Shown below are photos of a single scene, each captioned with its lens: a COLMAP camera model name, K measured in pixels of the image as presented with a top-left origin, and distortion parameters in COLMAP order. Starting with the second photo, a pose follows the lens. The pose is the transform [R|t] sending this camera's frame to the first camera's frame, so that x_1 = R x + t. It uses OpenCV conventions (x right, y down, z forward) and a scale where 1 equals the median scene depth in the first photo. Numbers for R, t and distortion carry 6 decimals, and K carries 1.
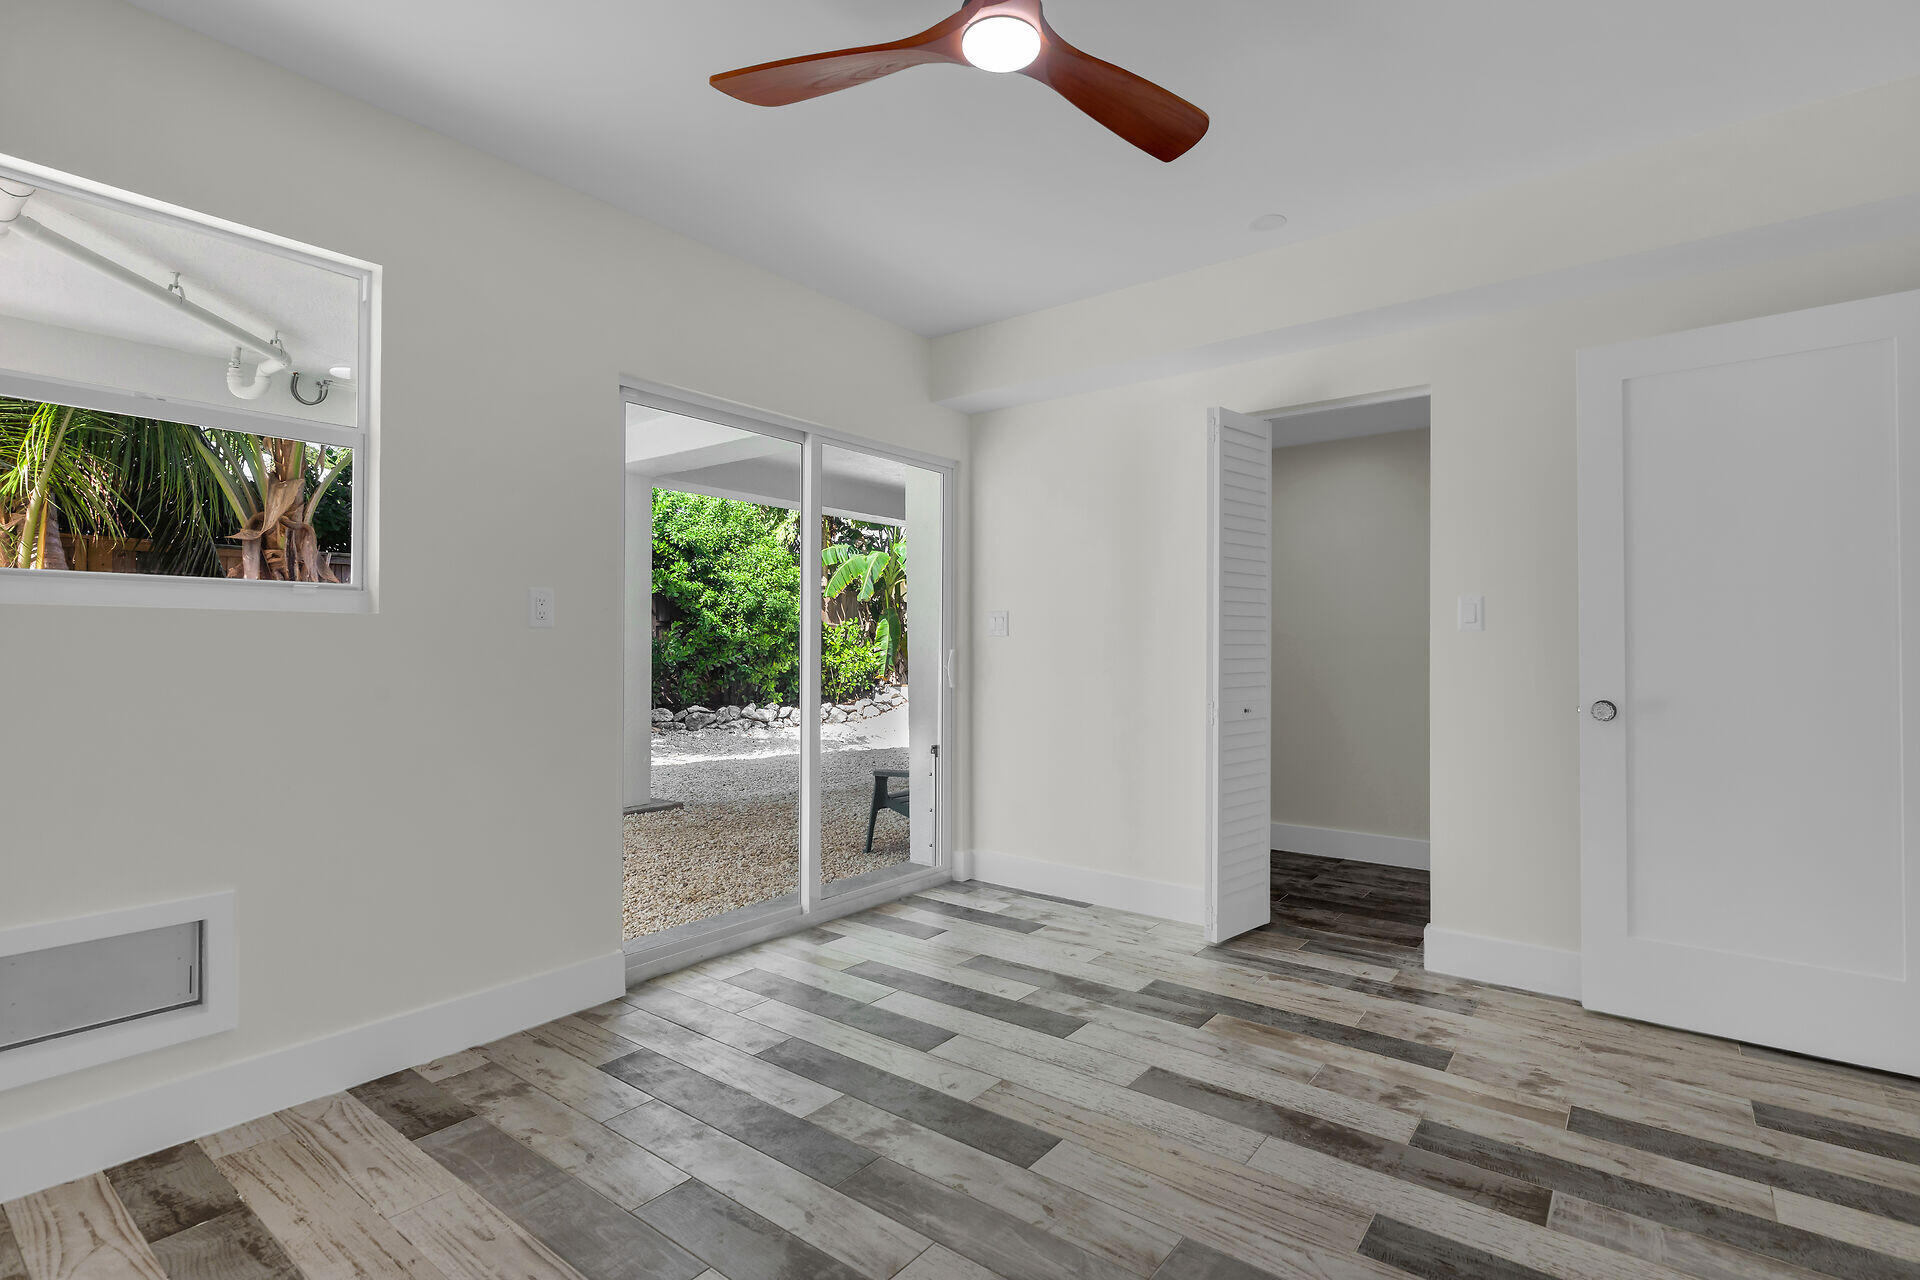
lens RADIAL K [[919.7, 0, 956.0], [0, 919.7, 639.8], [0, 0, 1]] dist [-0.000616, 0.000238]
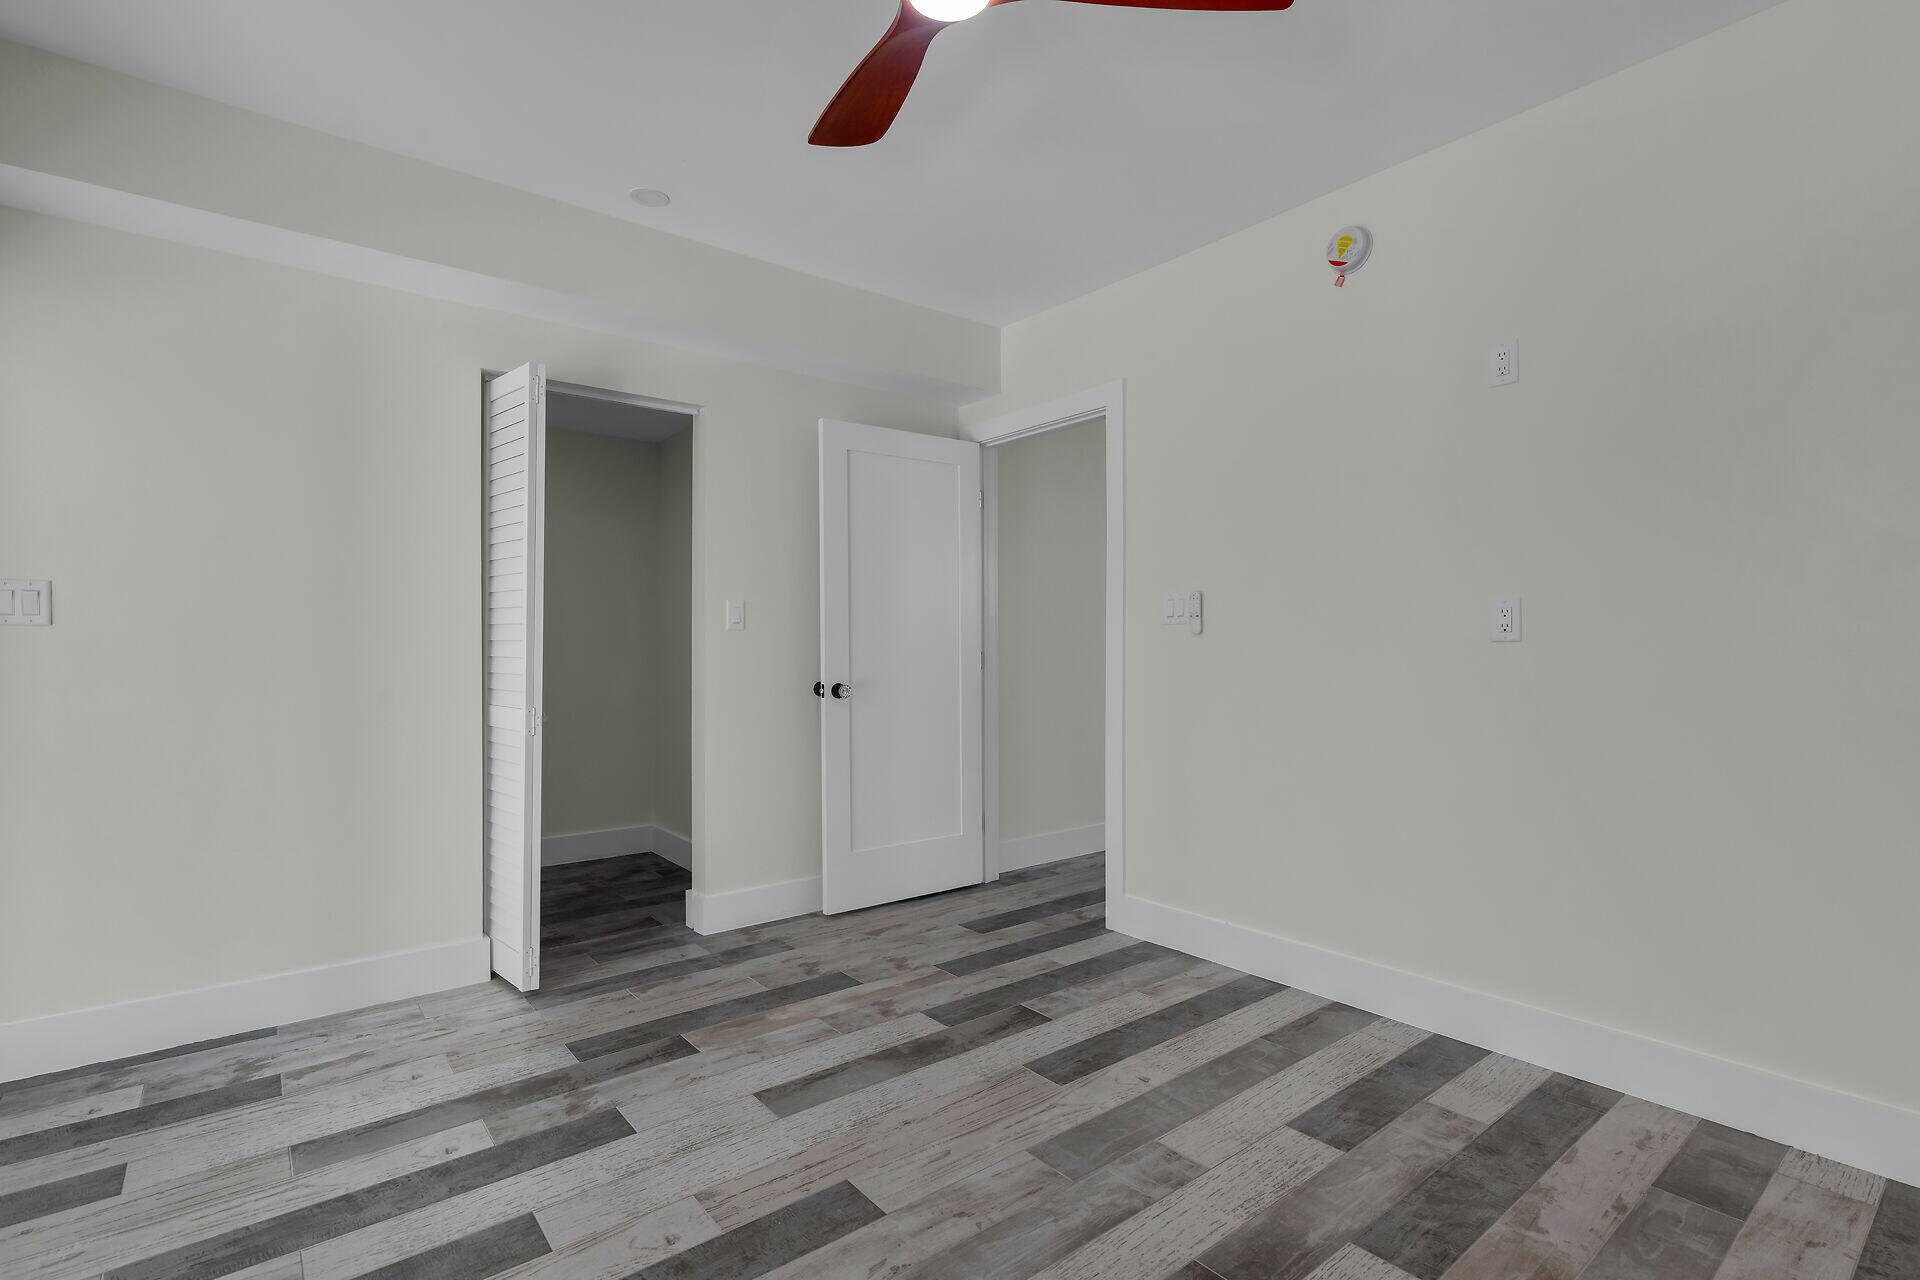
lens RADIAL K [[919.7, 0, 952.5], [0, 919.7, 646.7], [0, 0, 1]] dist [-0.000616, 0.000238]
pose [[0.219764, -0.001838, 0.975551, -0.594922], [-0.004629, 0.999985, 0.002927, 0.007825], [-0.975542, -0.005159, 0.219753, 0.552976]]
